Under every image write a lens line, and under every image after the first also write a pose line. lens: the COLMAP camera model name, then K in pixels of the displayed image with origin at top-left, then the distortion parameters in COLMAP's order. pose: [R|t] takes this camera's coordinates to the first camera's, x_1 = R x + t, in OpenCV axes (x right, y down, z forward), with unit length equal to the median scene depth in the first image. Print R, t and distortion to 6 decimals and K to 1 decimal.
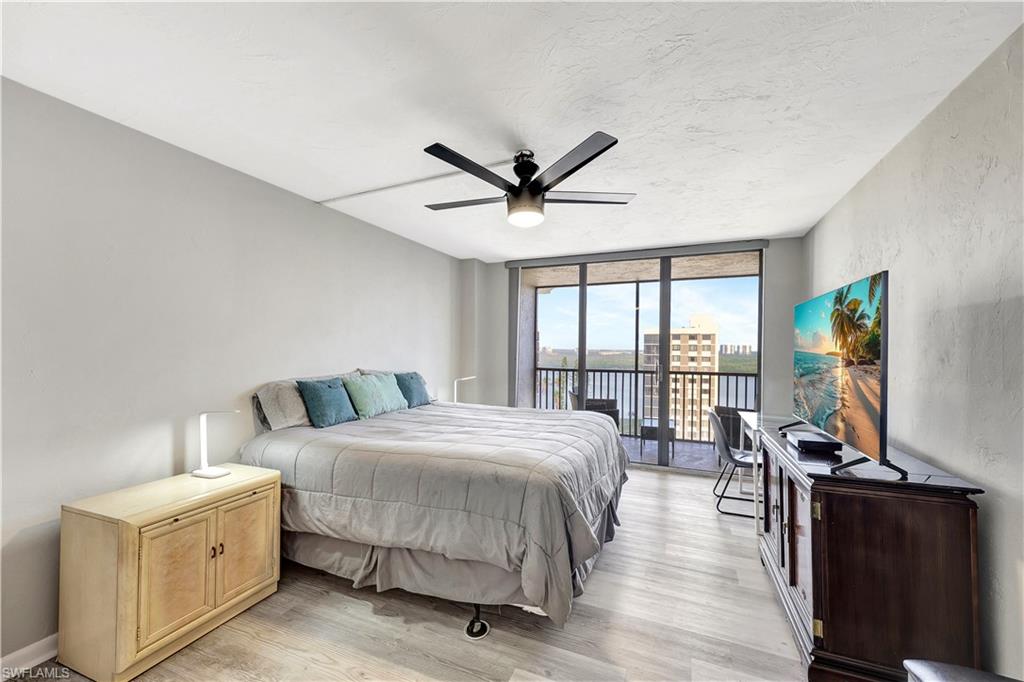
lens RADIAL K [[417.4, 0, 508.8], [0, 417.4, 345.6], [0, 0, 1]] dist [0.011007, -0.000070]
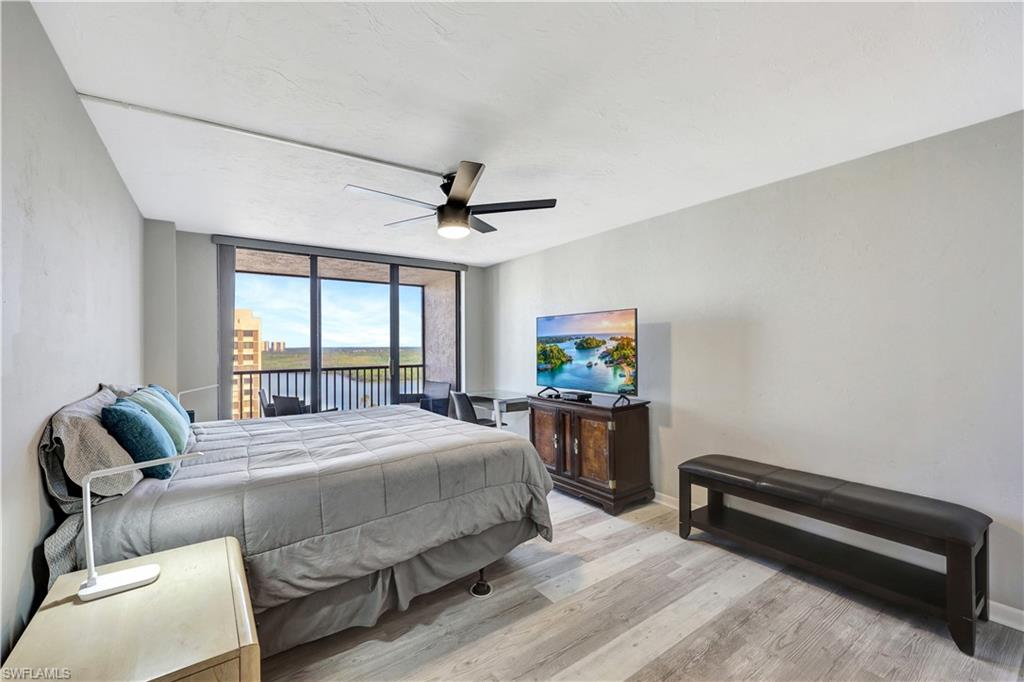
lens RADIAL K [[414.7, 0, 528.4], [0, 414.7, 339.3], [0, 0, 1]] dist [-0.013933, -0.000141]
pose [[0.505413, 0.002131, 0.862875, -0.620875], [0.004480, 0.999977, -0.005093, -0.002773], [-0.862866, 0.006440, 0.505392, 0.195821]]
